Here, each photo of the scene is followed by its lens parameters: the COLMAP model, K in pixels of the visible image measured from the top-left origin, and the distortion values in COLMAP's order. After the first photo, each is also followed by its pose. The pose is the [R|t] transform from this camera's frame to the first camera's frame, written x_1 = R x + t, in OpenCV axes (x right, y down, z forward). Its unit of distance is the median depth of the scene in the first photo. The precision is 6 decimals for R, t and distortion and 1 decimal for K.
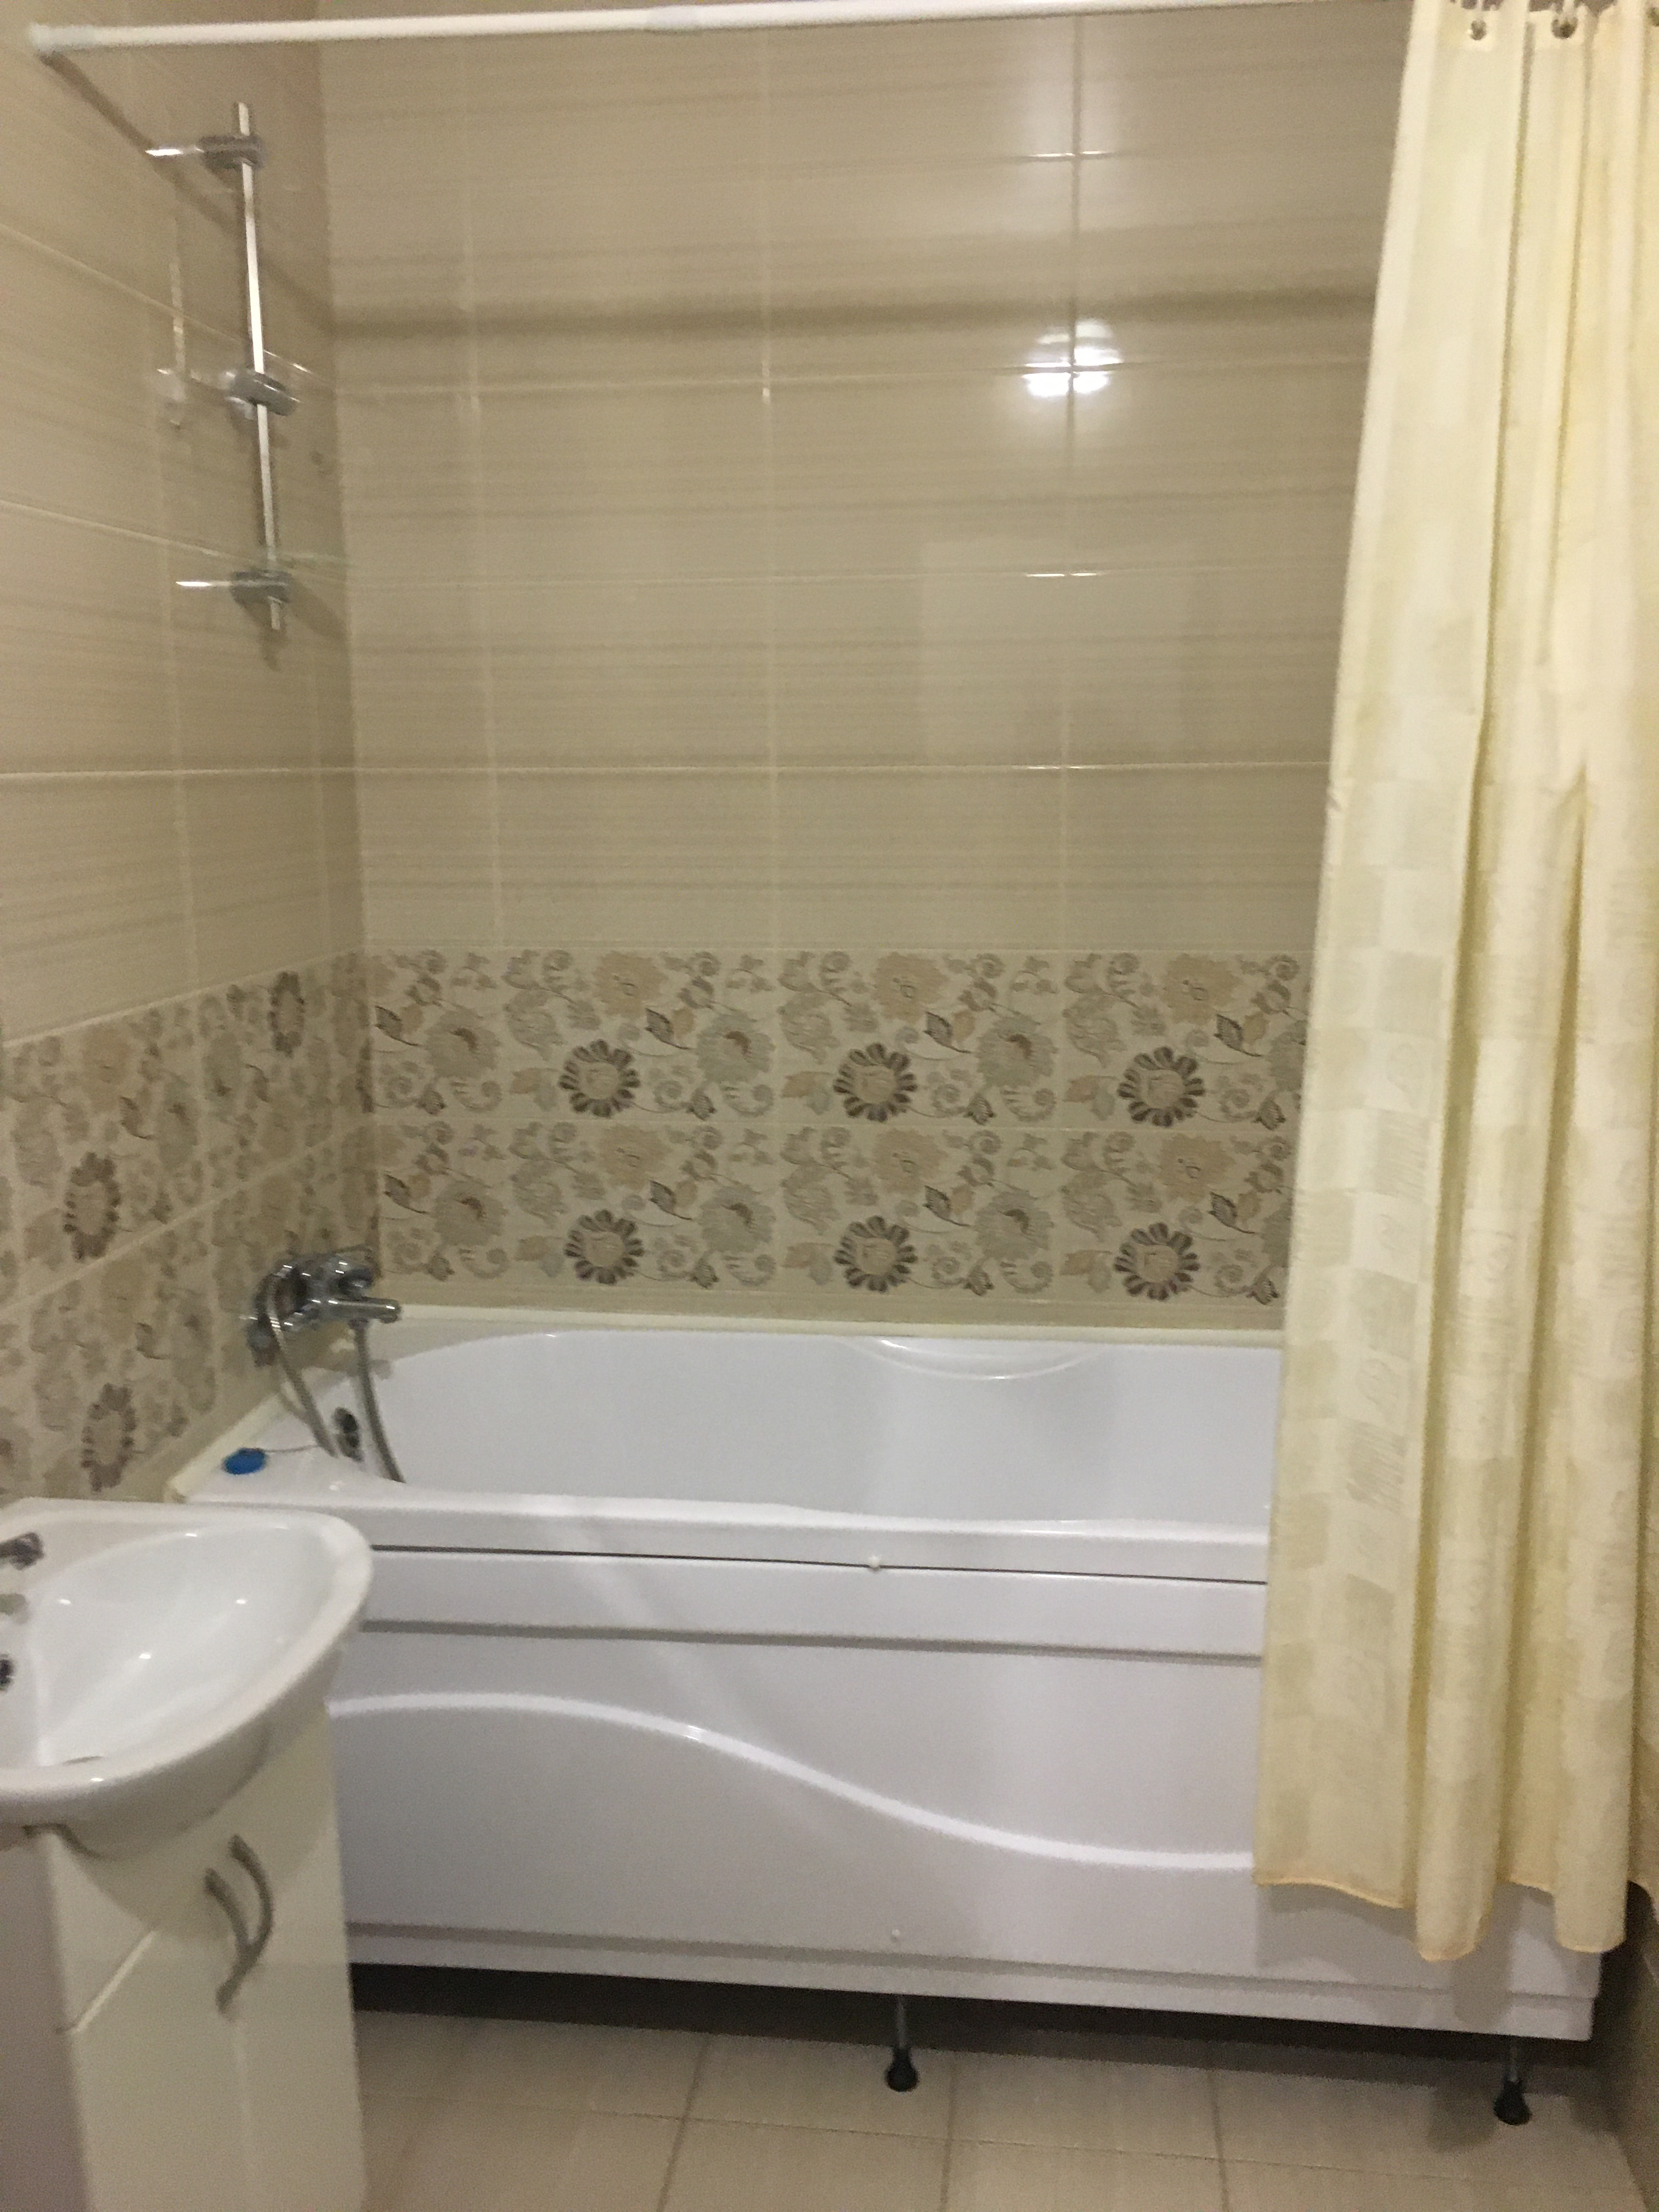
lens RADIAL K [[1880.3, 0, 829.5], [0, 1880.3, 1106.0], [0, 0, 1]] dist [0.068877, -0.082377]
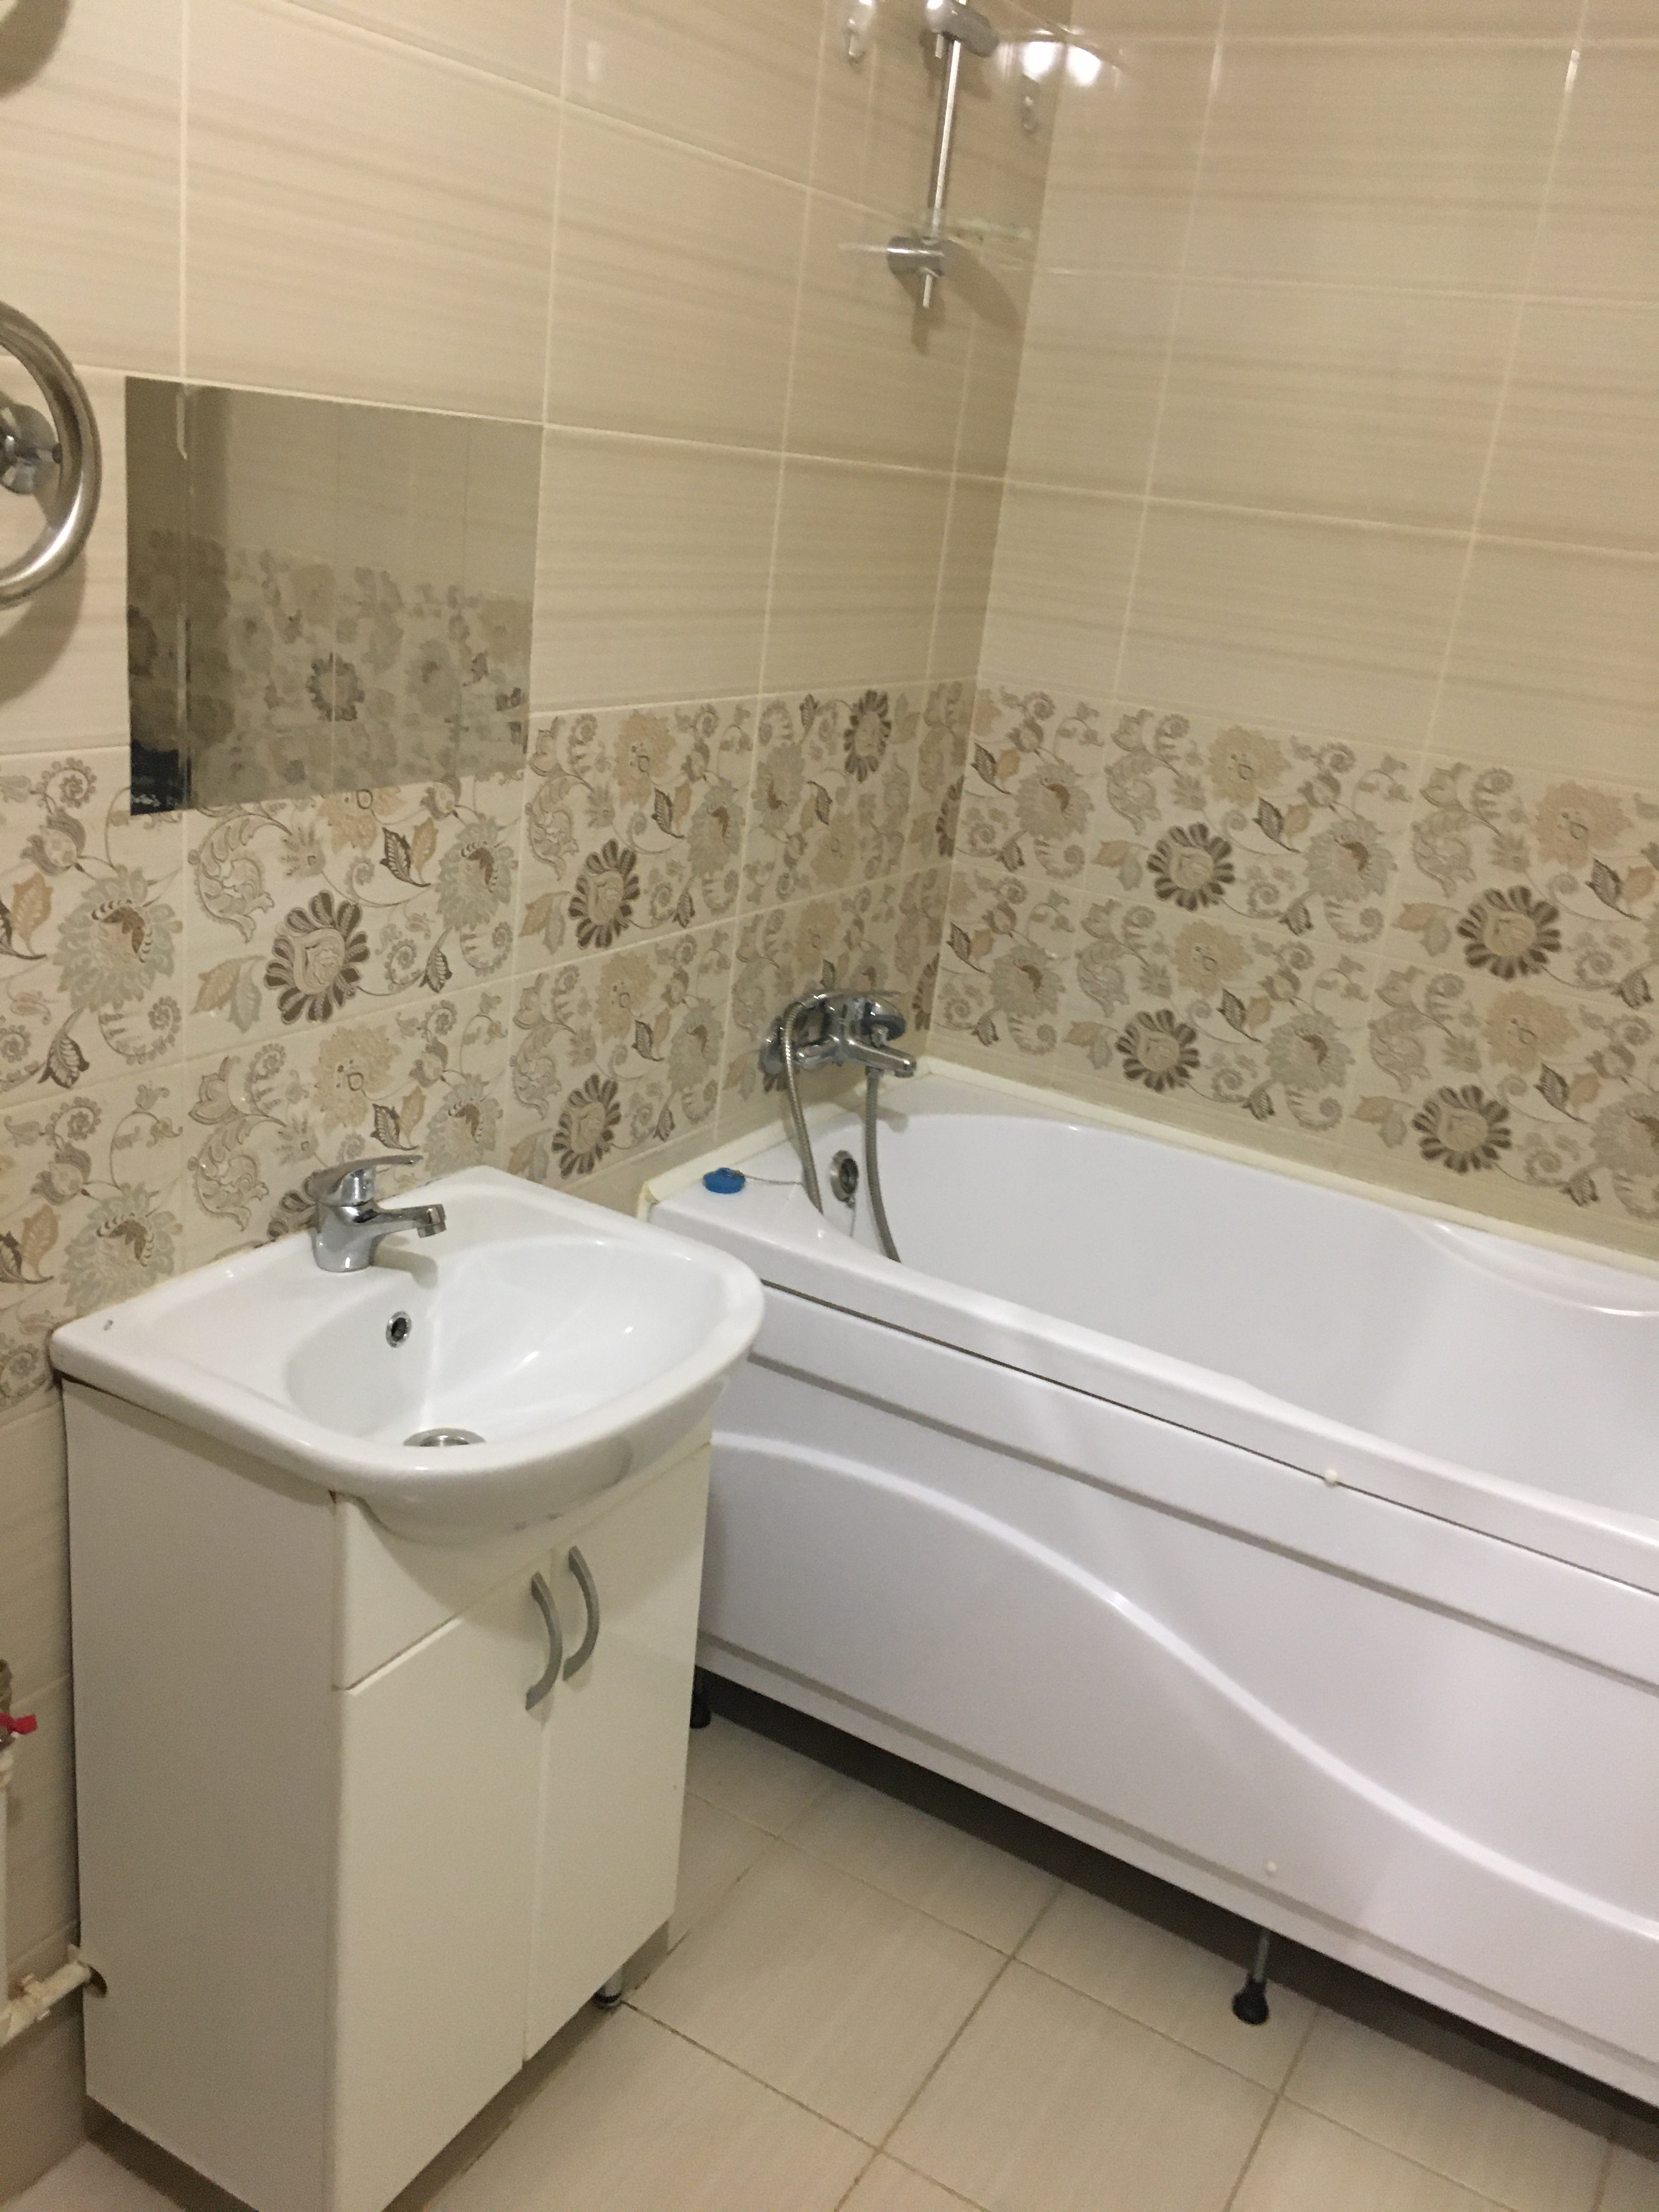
lens RADIAL K [[1880.3, 0, 829.5], [0, 1880.3, 1106.0], [0, 0, 1]] dist [0.068877, -0.082377]
pose [[0.910438, 0.234723, -0.340600, 0.061463], [-0.190790, 0.968879, 0.157709, -0.014392], [0.367018, -0.078601, 0.926887, 0.105564]]
